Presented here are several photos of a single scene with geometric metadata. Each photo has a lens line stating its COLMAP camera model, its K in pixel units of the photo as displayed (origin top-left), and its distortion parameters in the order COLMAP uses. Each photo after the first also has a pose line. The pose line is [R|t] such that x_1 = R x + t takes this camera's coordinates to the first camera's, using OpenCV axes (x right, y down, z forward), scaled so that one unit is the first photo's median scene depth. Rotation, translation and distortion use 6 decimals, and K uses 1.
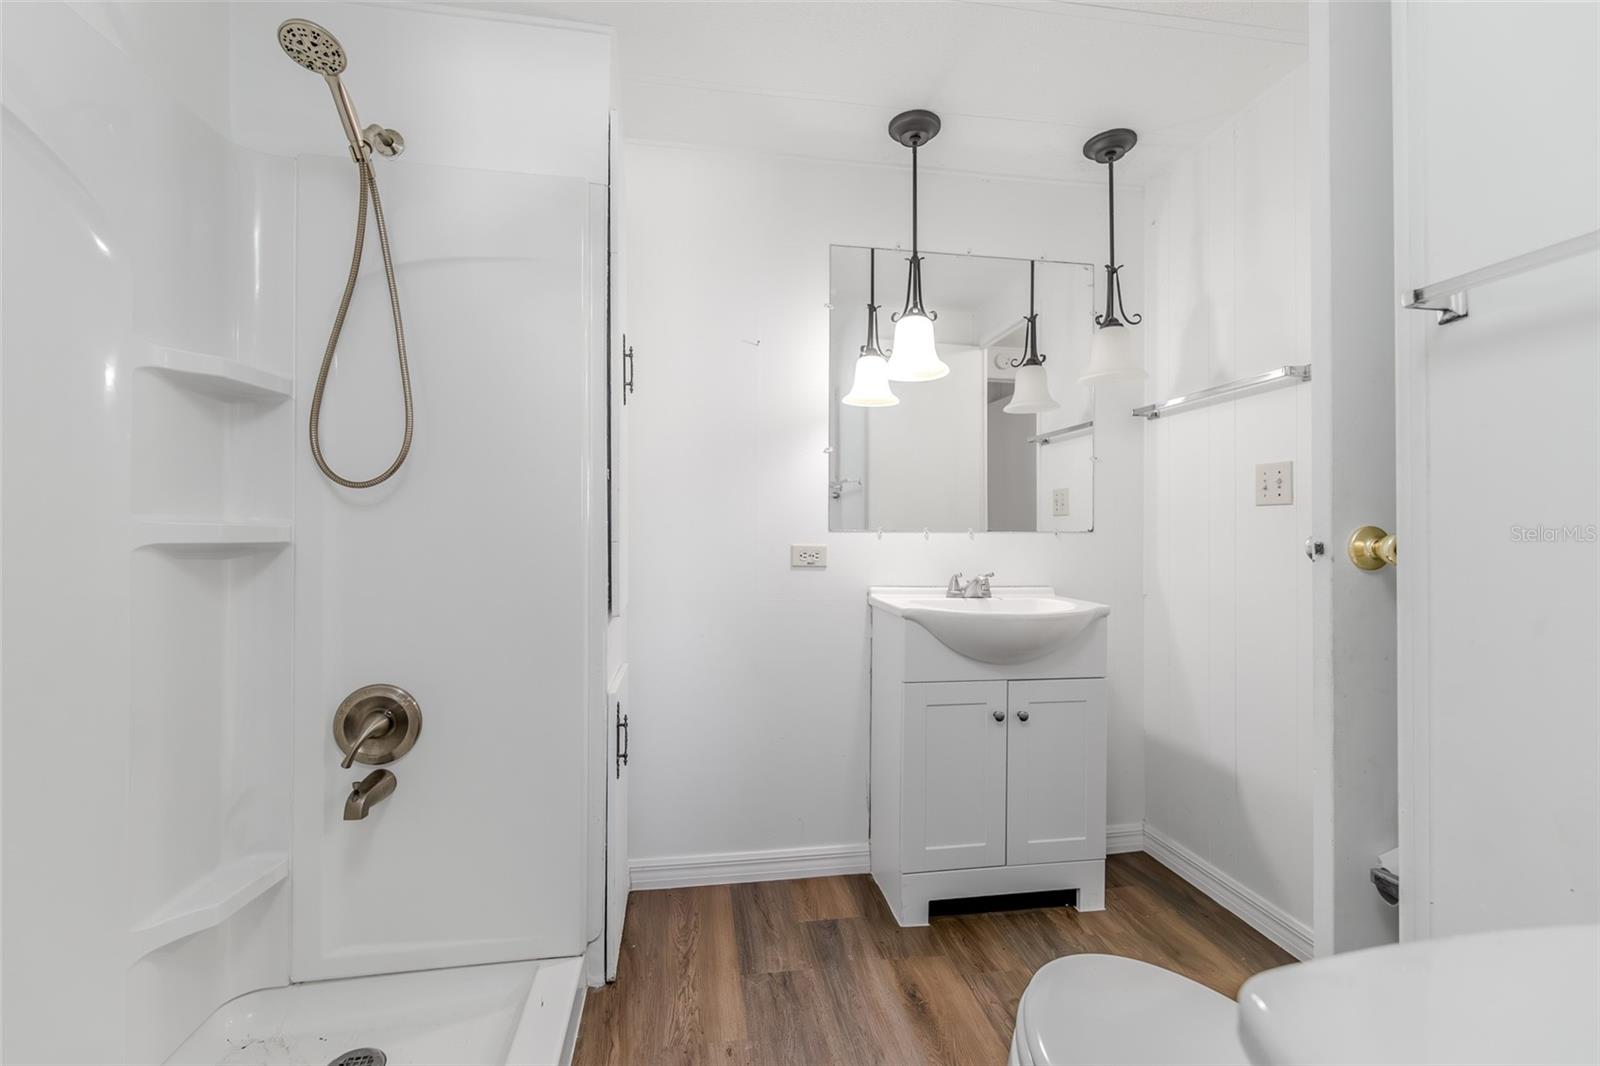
lens RADIAL K [[690.4, 0, 807.2], [0, 690.4, 533.0], [0, 0, 1]] dist [-0.003483, -0.000611]
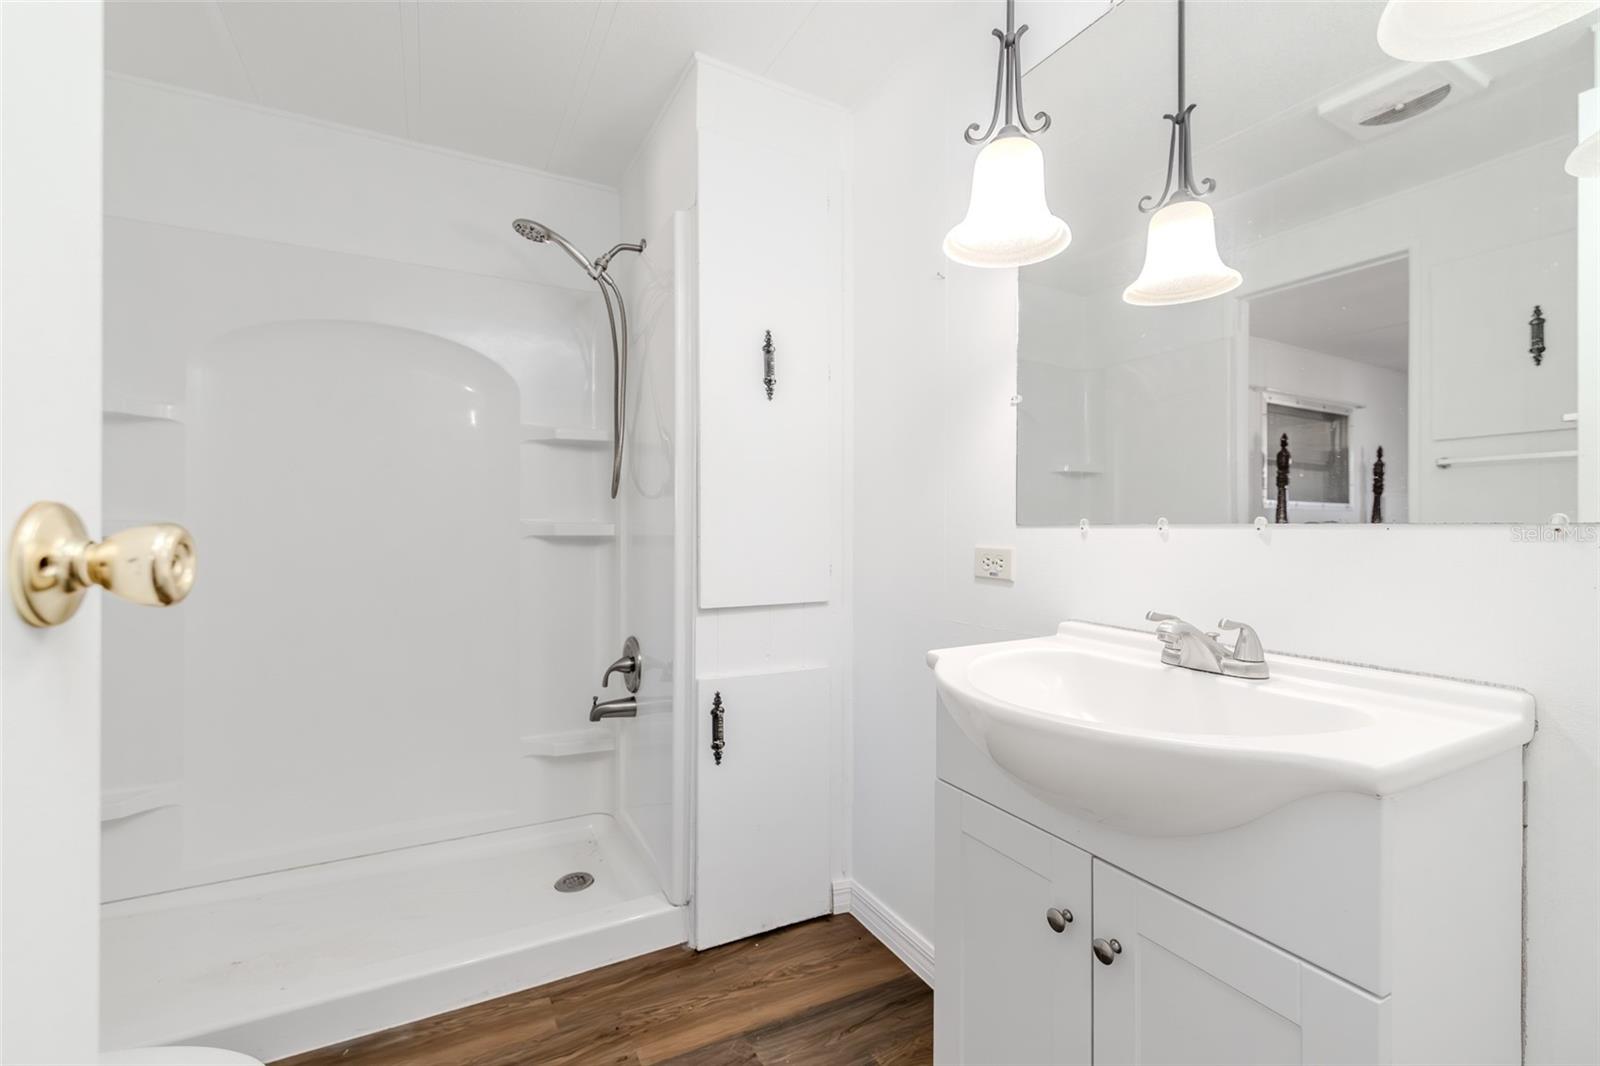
lens RADIAL K [[690.4, 0, 805.5], [0, 690.4, 532.5], [0, 0, 1]] dist [-0.003483, -0.000611]
pose [[0.311014, -0.004787, -0.950393, 0.591307], [-0.000752, 0.999986, -0.005283, 0.006911], [0.950405, 0.002358, 0.311006, 0.619175]]
